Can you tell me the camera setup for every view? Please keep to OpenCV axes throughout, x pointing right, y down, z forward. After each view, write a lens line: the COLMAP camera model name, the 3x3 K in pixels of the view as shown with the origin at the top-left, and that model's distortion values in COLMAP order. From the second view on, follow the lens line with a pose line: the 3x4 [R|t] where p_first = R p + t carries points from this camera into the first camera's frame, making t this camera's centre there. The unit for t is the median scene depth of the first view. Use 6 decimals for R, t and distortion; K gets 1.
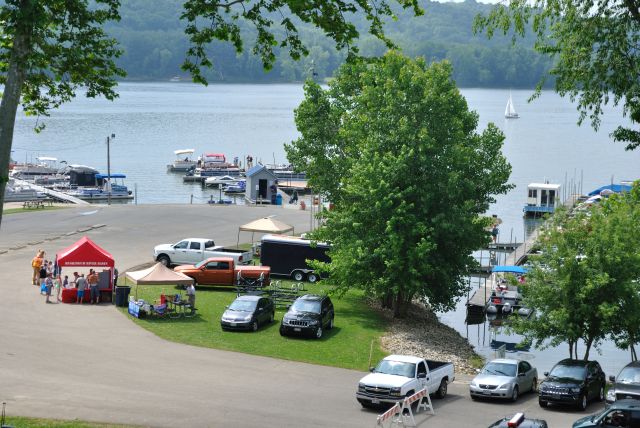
lens RADIAL K [[1460.3, 0, 319.4], [0, 1460.3, 217.8], [0, 0, 1]] dist [0.039473, 0.000000]
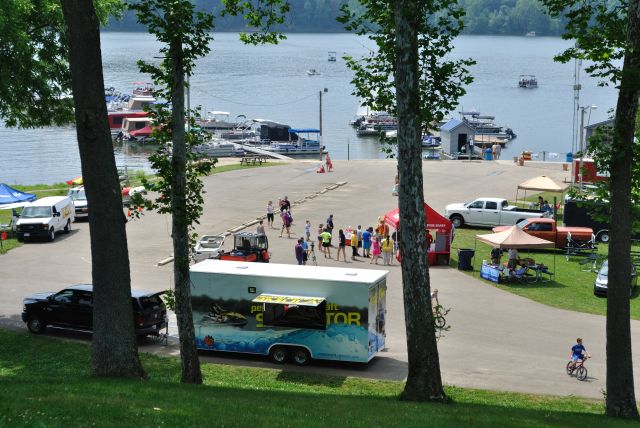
lens RADIAL K [[1460.3, 0, 319.2], [0, 1460.3, 214.0], [0, 0, 1]] dist [0.039473, 0.000000]
pose [[0.999358, -0.000095, -0.035827, -0.135674], [0.001224, 0.999503, 0.031510, -0.004832], [0.035806, -0.031533, 0.998861, 0.020944]]
